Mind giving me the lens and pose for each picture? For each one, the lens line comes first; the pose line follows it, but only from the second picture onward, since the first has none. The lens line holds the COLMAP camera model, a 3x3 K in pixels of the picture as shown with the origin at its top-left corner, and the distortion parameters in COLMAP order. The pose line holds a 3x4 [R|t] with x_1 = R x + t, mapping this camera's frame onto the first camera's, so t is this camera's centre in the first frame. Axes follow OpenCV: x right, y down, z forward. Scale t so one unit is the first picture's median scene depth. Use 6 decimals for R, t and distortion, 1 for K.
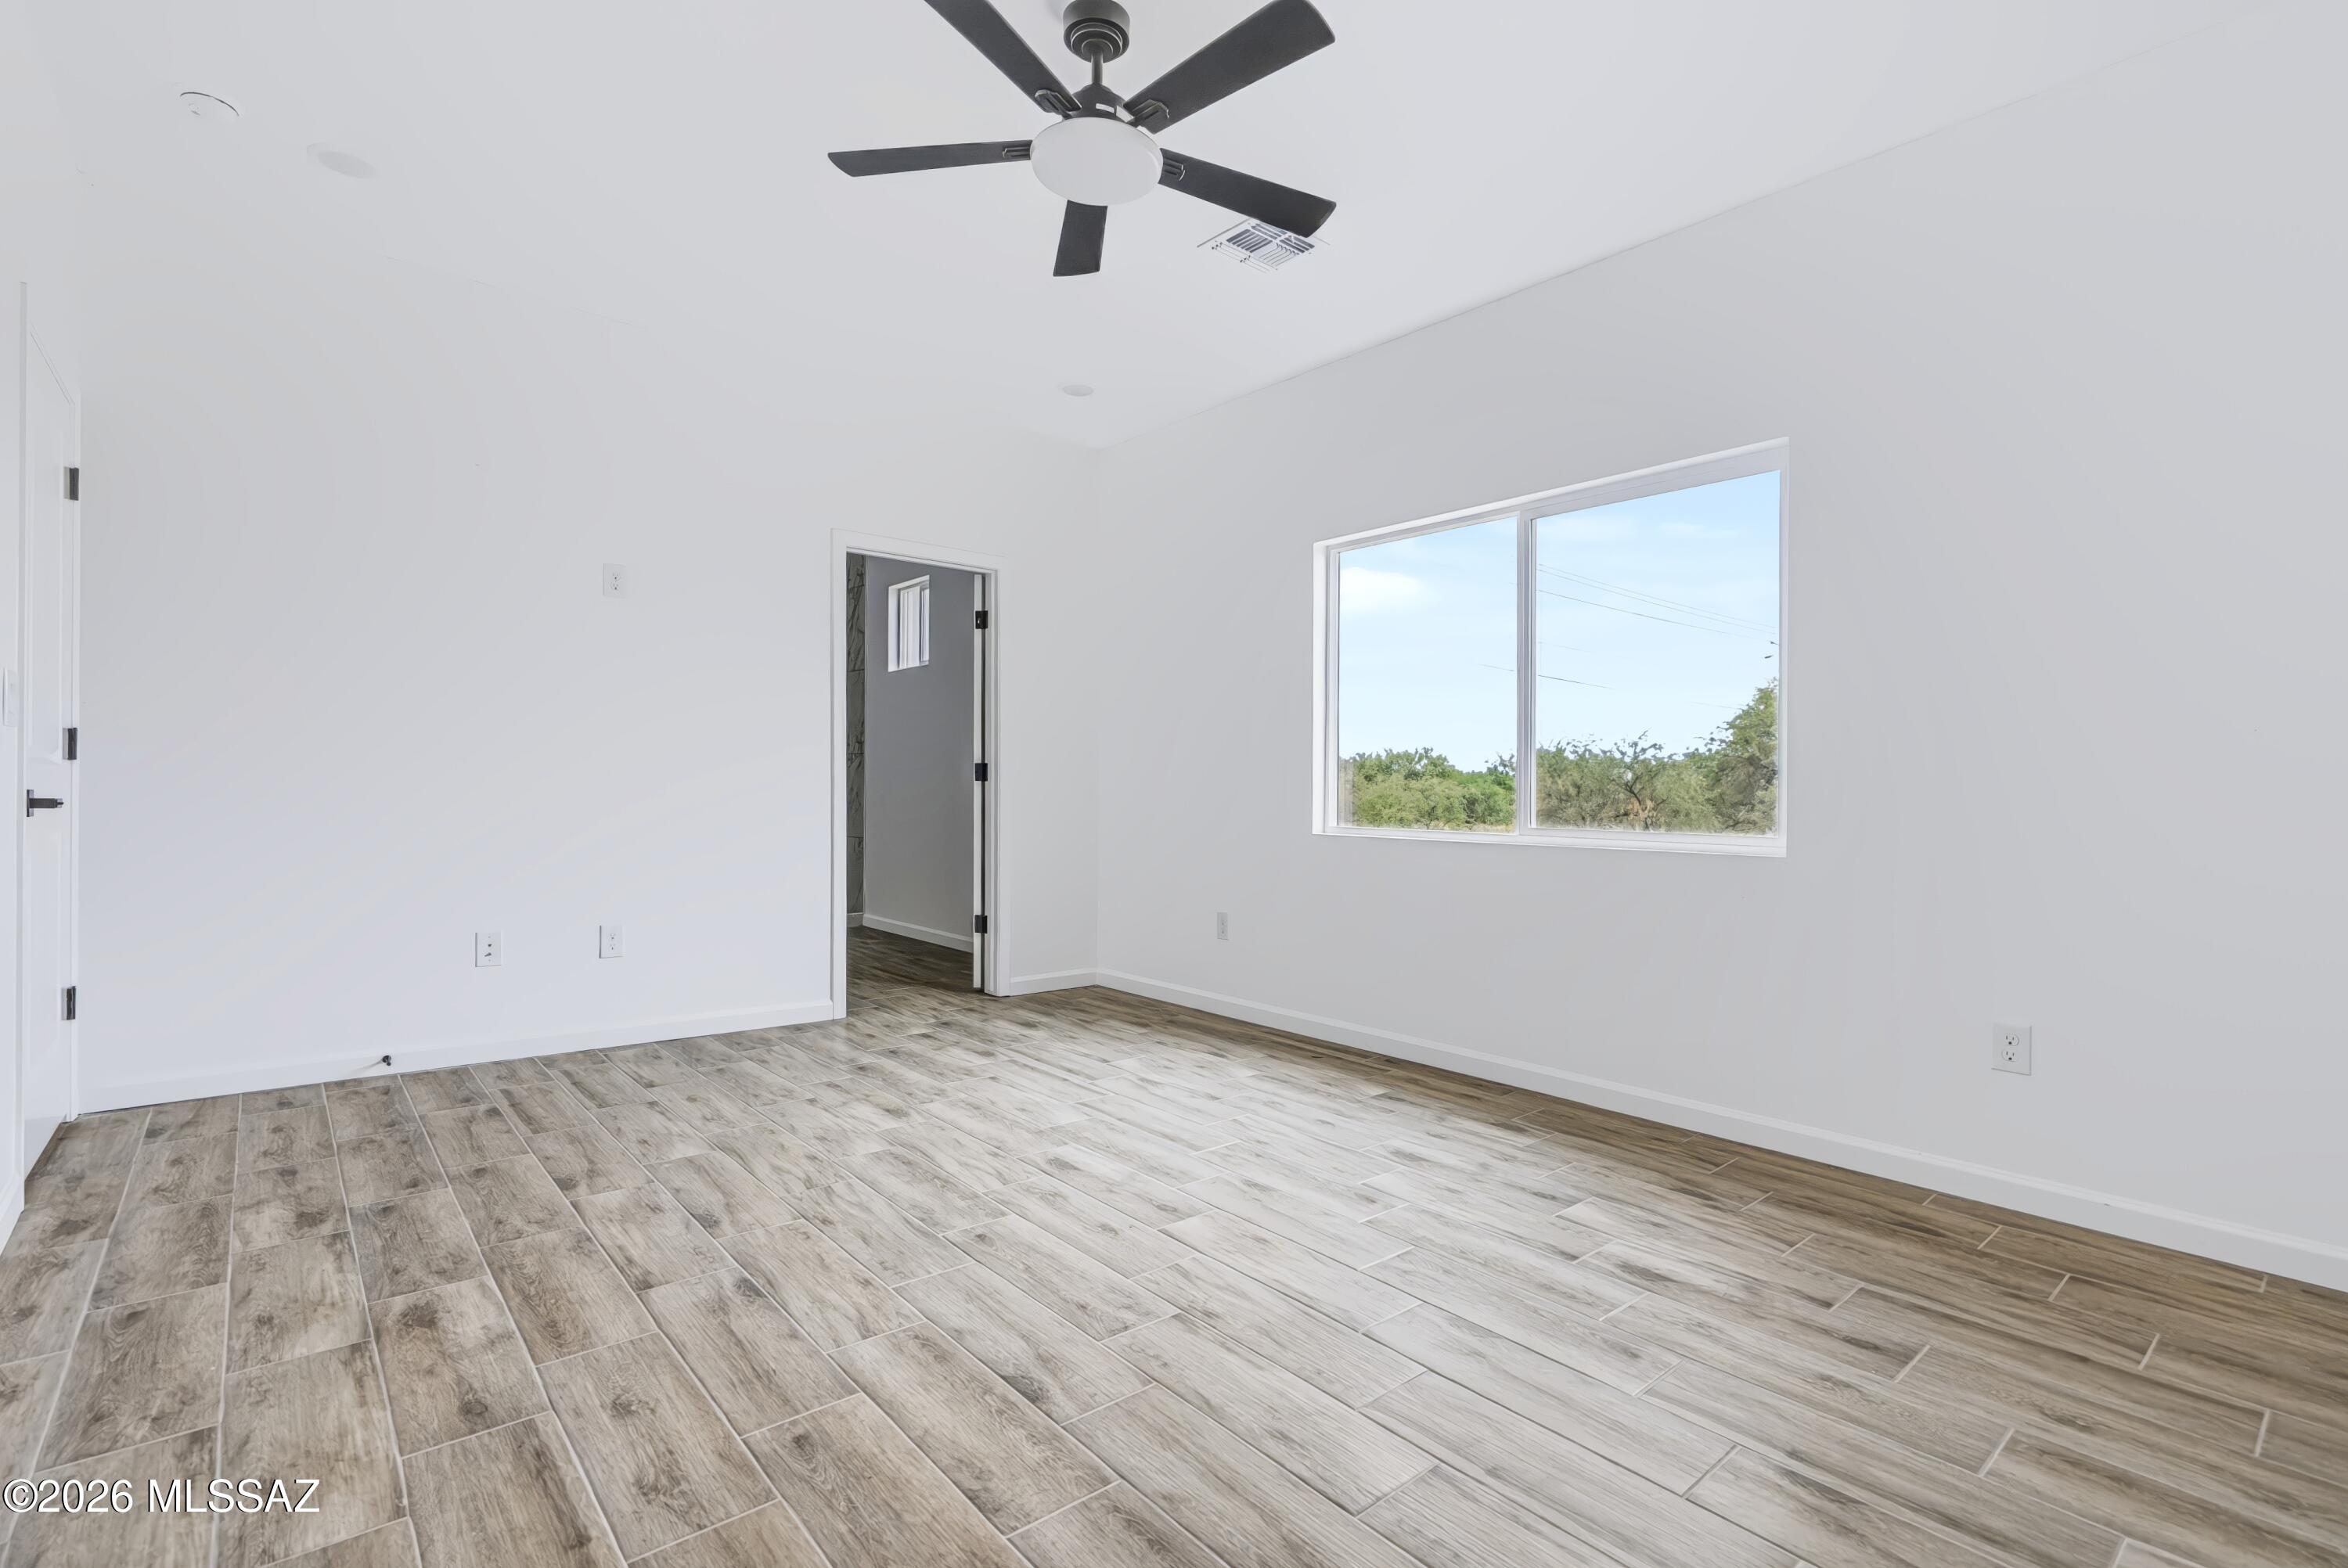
lens RADIAL K [[1068.1, 0, 1177.1], [0, 1068.1, 789.3], [0, 0, 1]] dist [-0.001374, -0.000056]
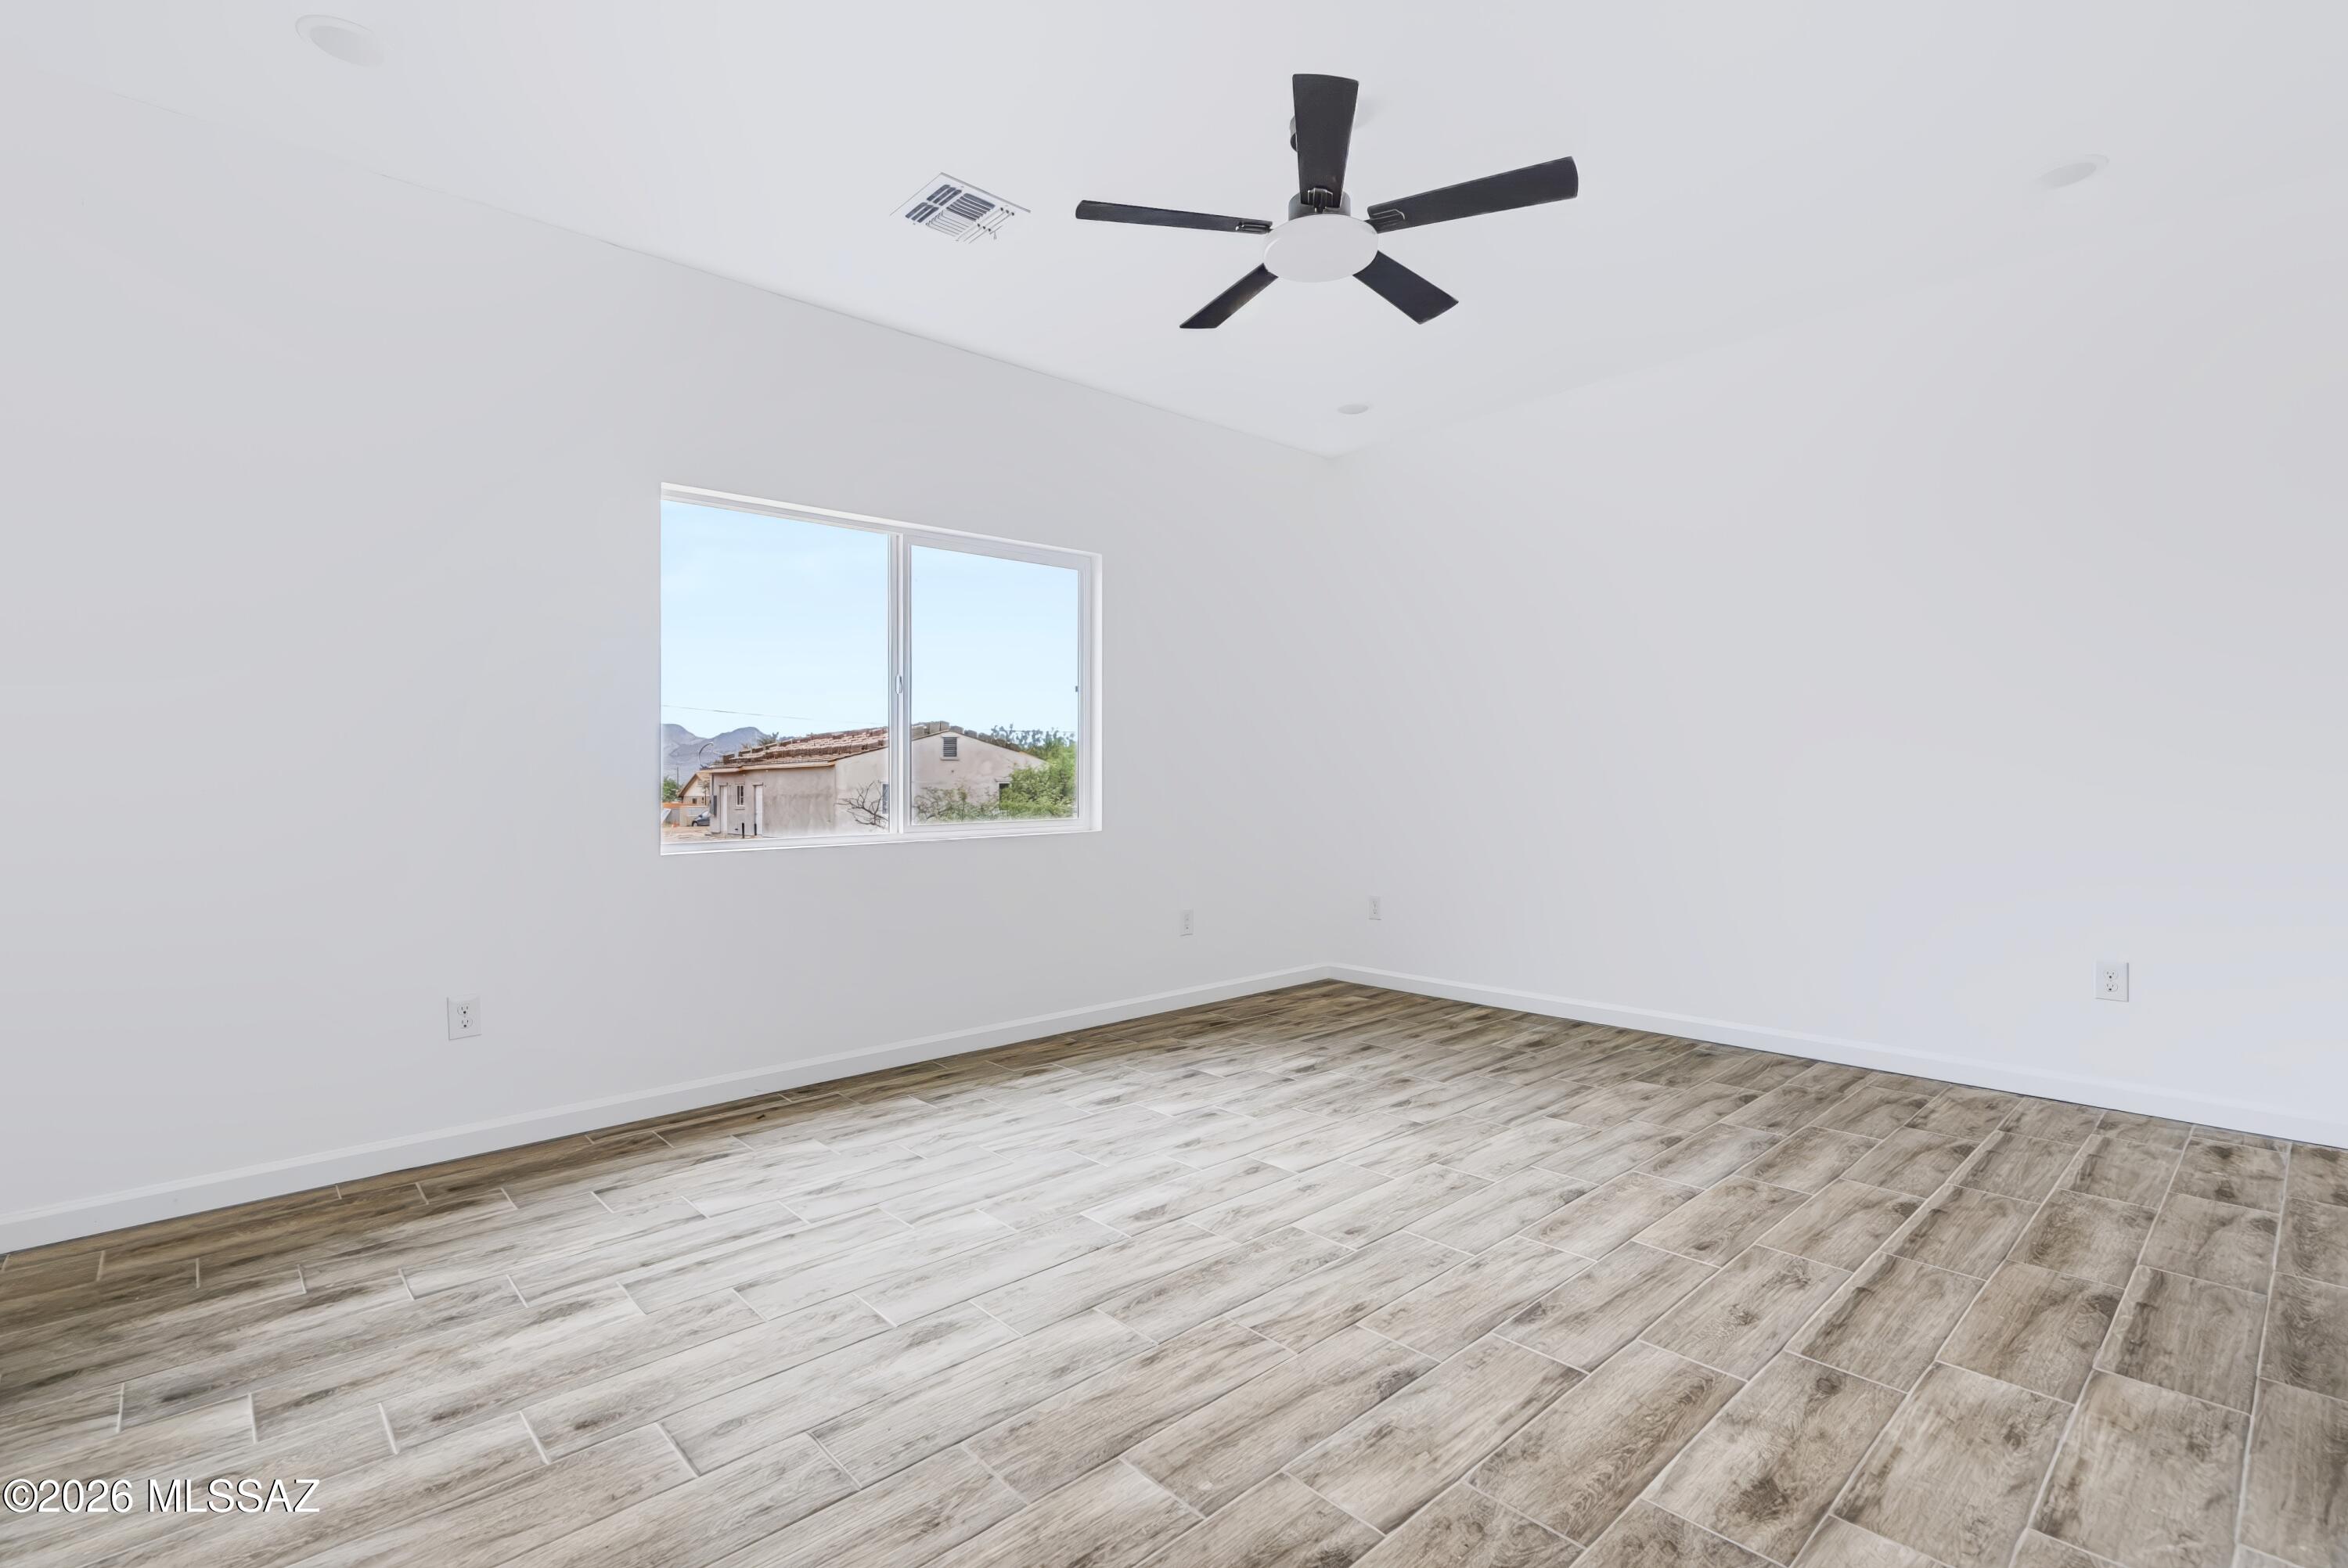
lens RADIAL K [[1068.1, 0, 1177.7], [0, 1068.1, 768.8], [0, 0, 1]] dist [-0.001374, -0.000056]
pose [[-0.033590, -0.005175, 0.999422, -1.328787], [0.004862, 0.999974, 0.005341, -0.044754], [-0.999424, 0.005039, -0.033564, 1.308787]]
